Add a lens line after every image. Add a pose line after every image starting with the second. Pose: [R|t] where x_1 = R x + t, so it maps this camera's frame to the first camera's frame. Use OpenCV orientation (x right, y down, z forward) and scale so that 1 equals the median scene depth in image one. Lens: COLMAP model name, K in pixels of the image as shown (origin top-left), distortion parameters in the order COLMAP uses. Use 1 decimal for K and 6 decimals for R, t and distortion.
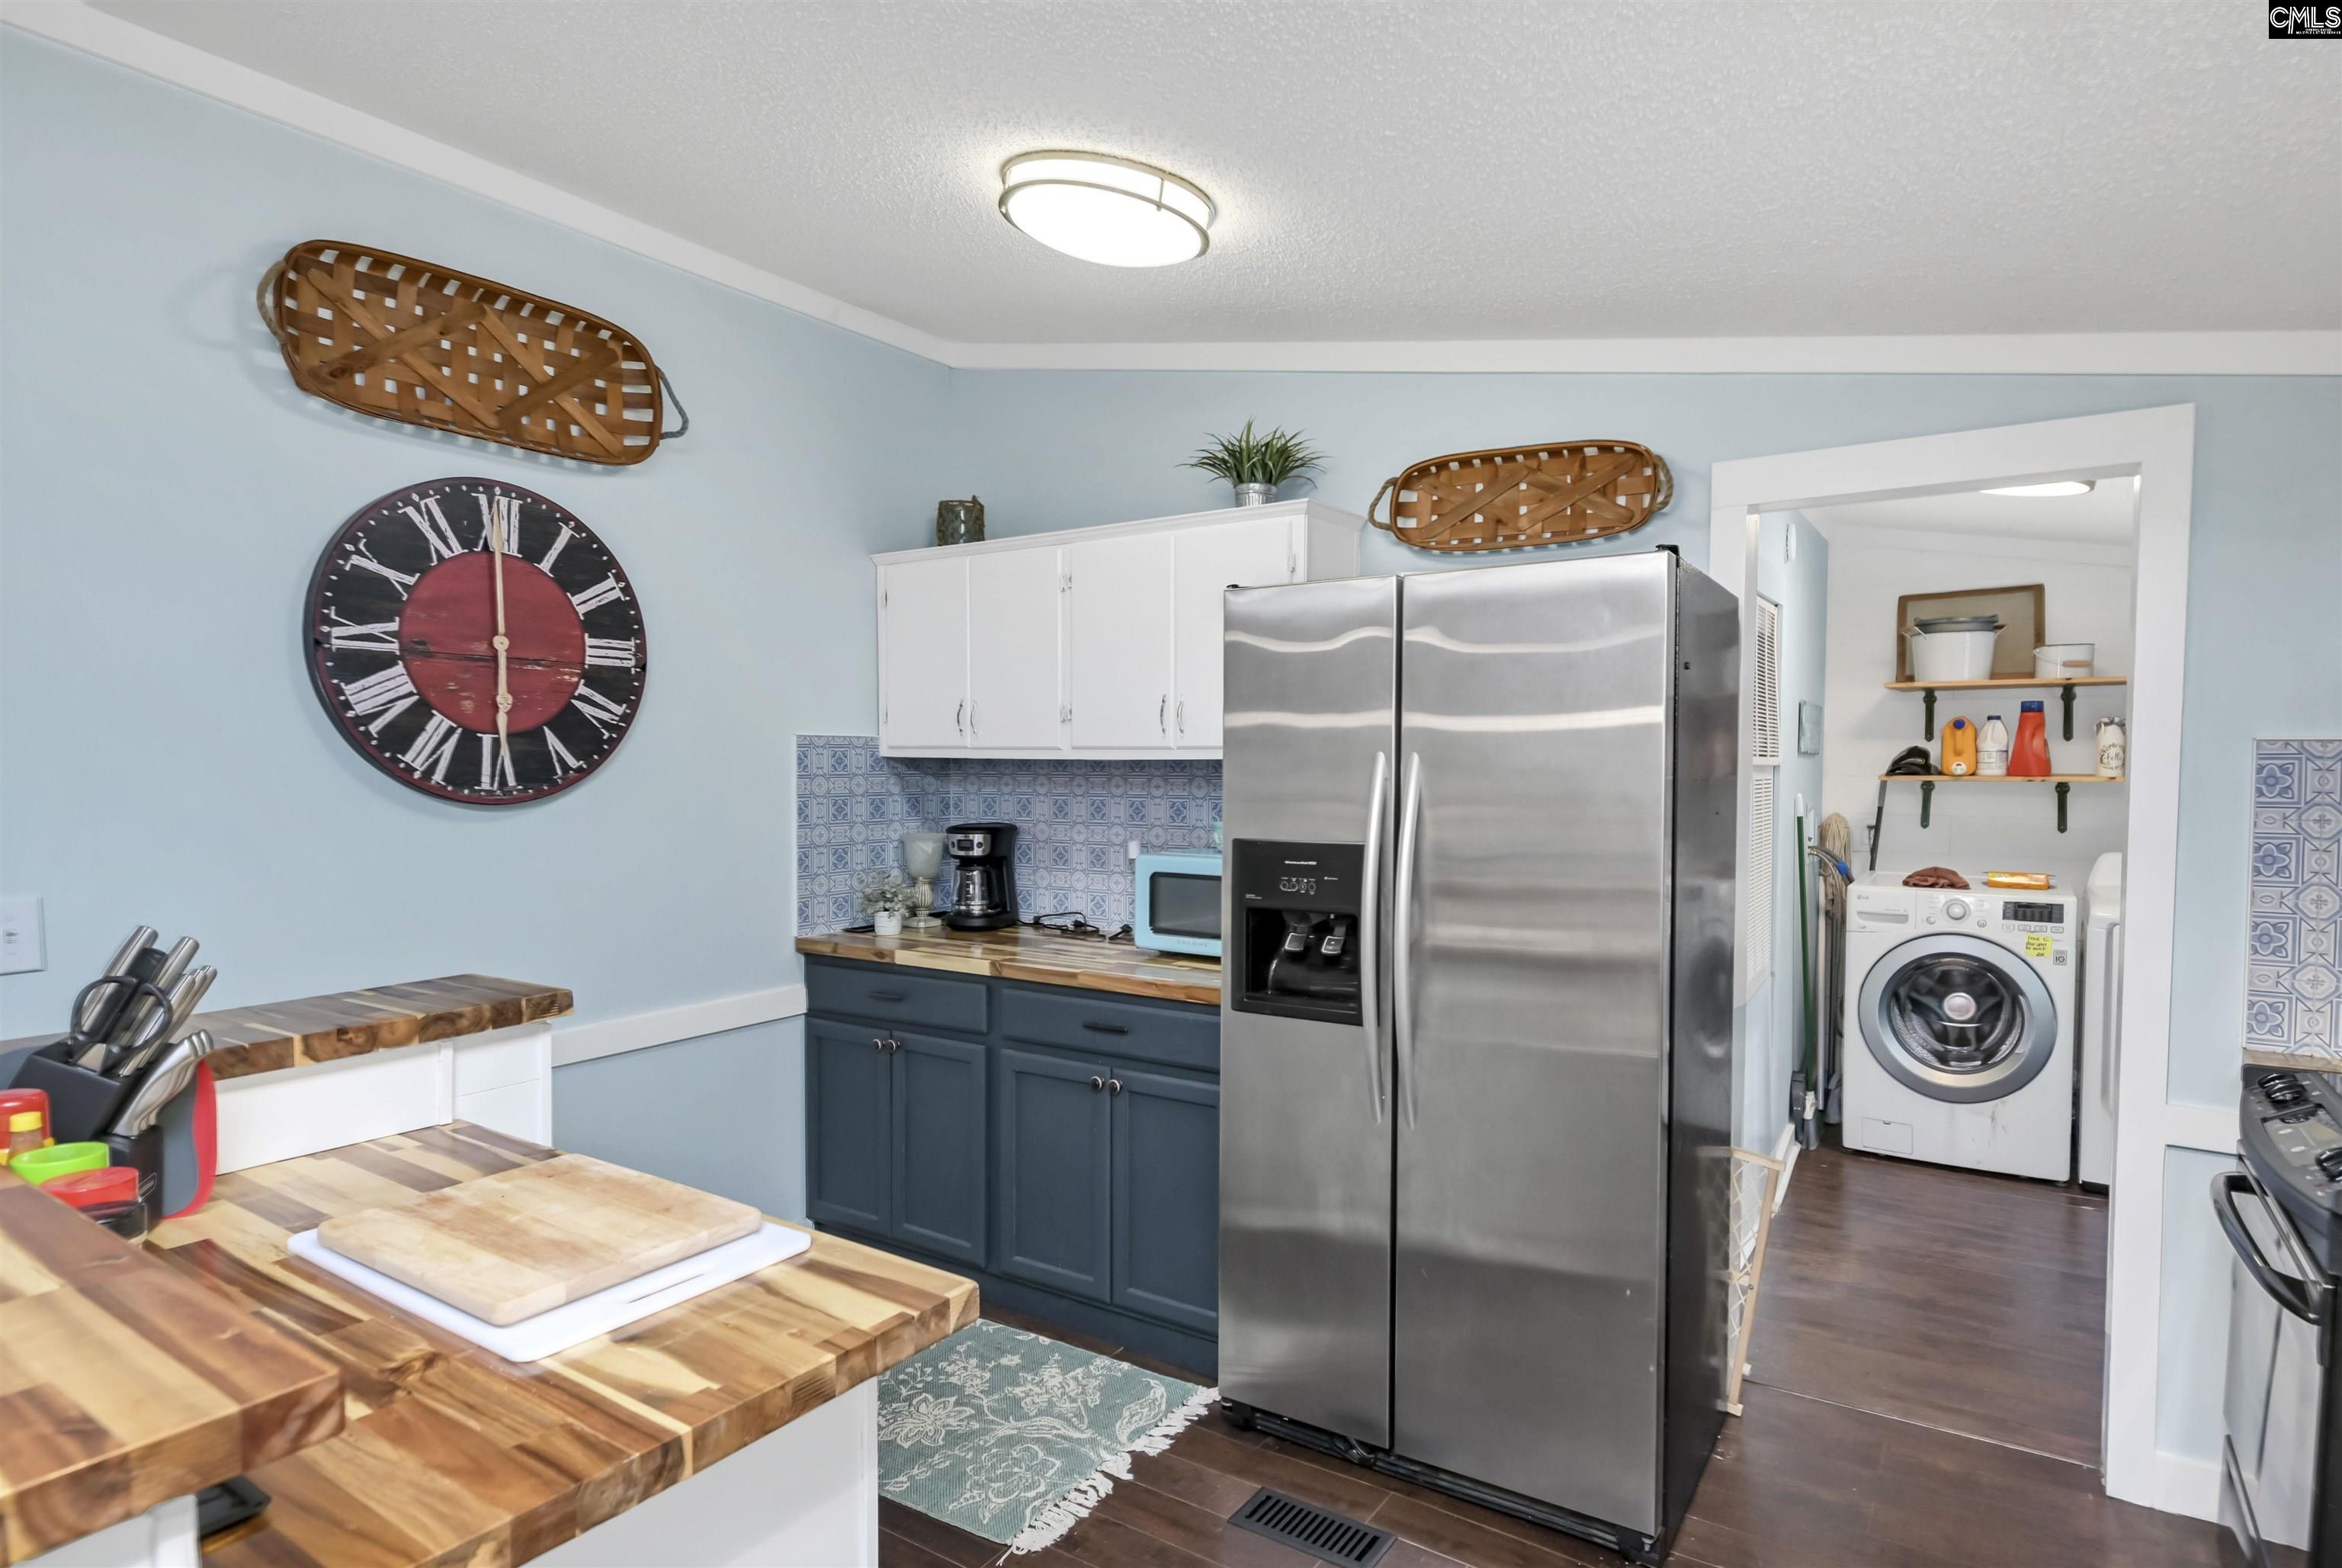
lens RADIAL K [[1266.0, 0, 1173.7], [0, 1266.0, 790.9], [0, 0, 1]] dist [0.010131, -0.012233]
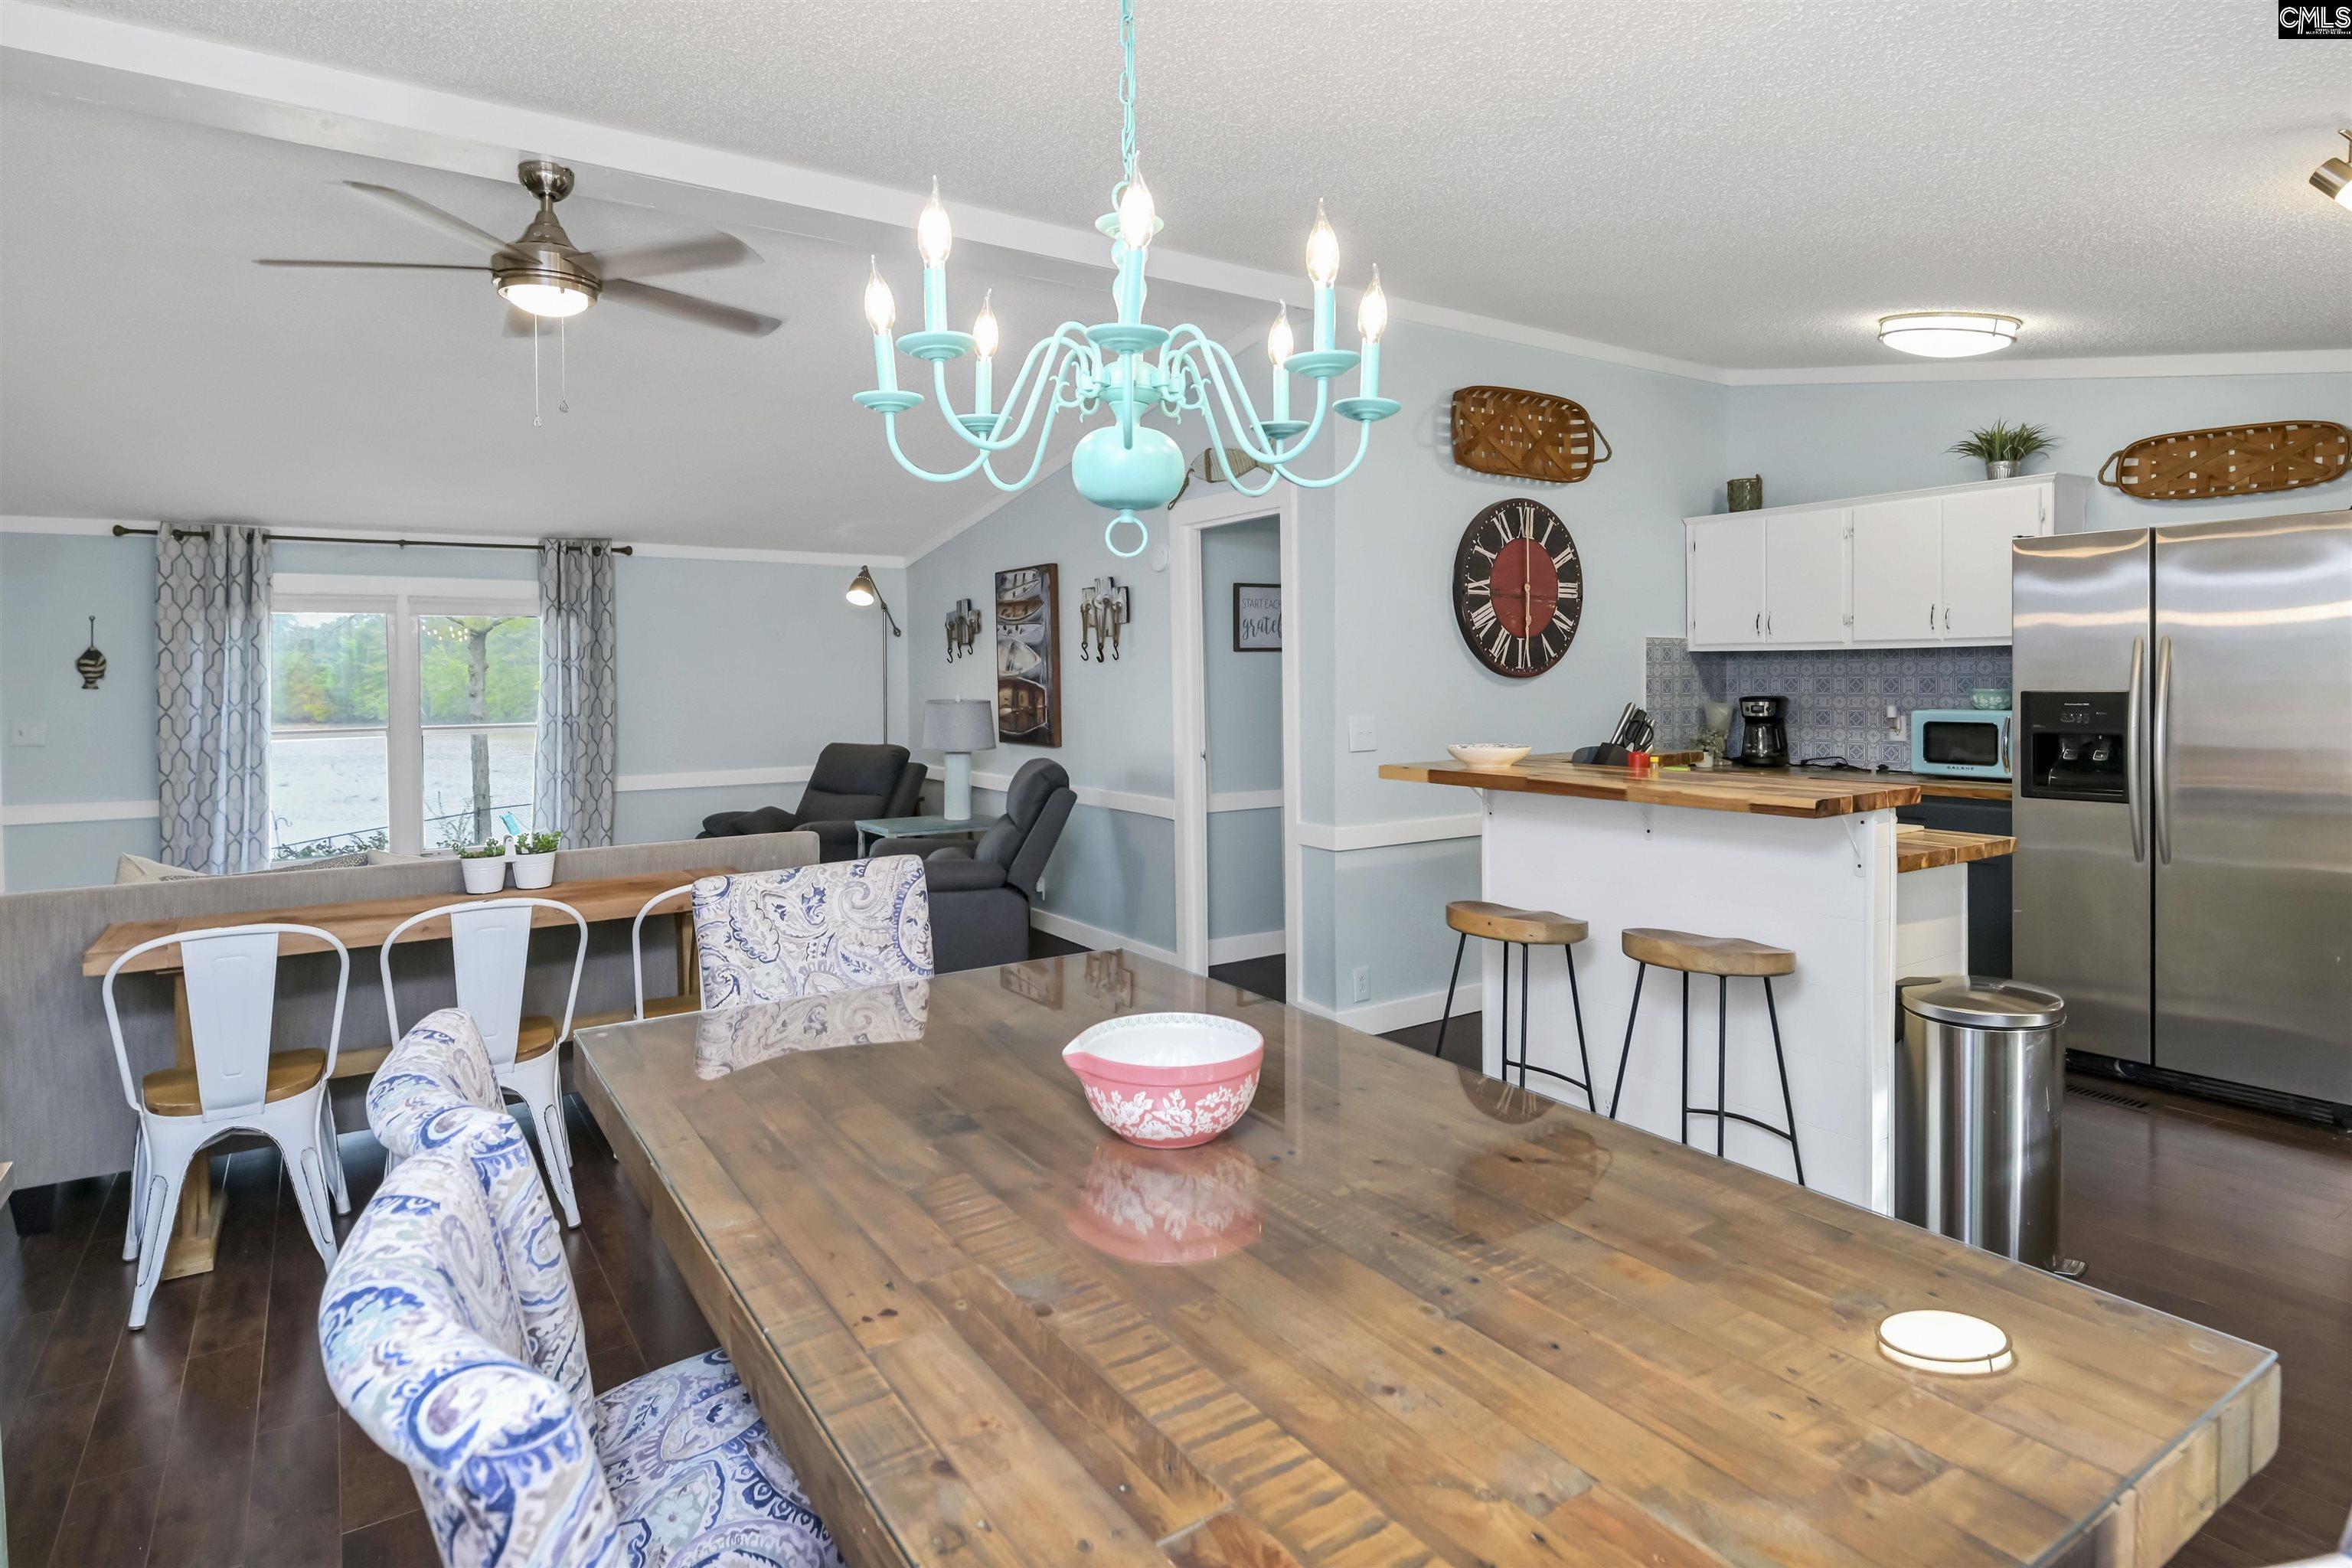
lens RADIAL K [[1271.5, 0, 1126.8], [0, 1271.5, 685.4], [0, 0, 1]] dist [0.010131, -0.012233]
pose [[0.921628, -0.006187, -0.388024, -0.324216], [-0.000516, 0.999852, -0.017170, 0.049763], [0.388073, 0.016024, 0.921489, -0.819034]]
